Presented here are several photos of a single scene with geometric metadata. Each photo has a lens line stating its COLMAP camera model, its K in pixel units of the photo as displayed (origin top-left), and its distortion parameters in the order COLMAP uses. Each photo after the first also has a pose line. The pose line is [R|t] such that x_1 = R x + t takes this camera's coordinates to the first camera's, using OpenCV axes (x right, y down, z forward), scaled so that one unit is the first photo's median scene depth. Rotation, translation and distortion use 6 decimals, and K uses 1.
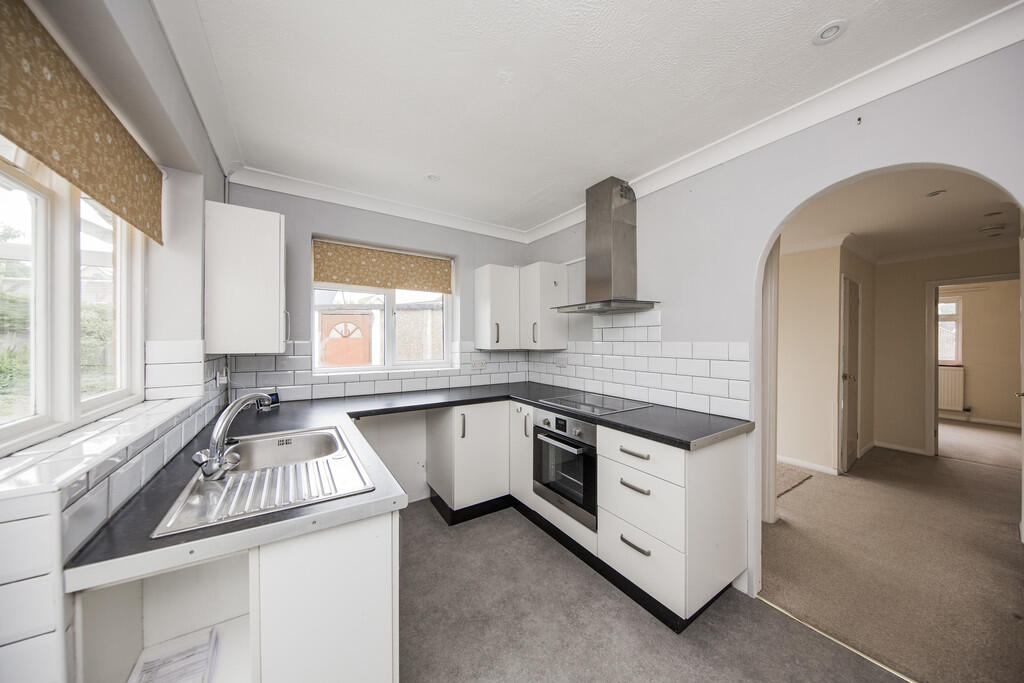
lens RADIAL K [[339.5, 0, 519.6], [0, 339.5, 341.8], [0, 0, 1]] dist [0.000309, -0.000010]
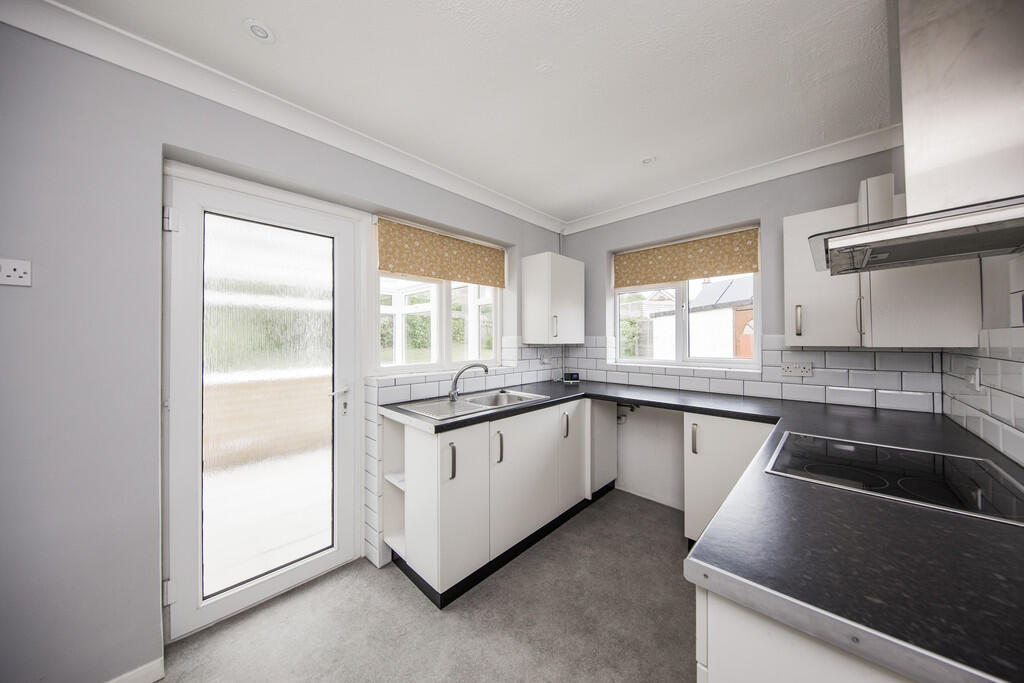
lens RADIAL K [[327.4, 0, 518.4], [0, 327.4, 338.3], [0, 0, 1]] dist [-0.005403, -0.000103]
pose [[0.215223, -0.006022, -0.976546, 0.497835], [0.002643, 0.999981, -0.005584, 0.010846], [0.976561, -0.001379, 0.215235, 0.412456]]
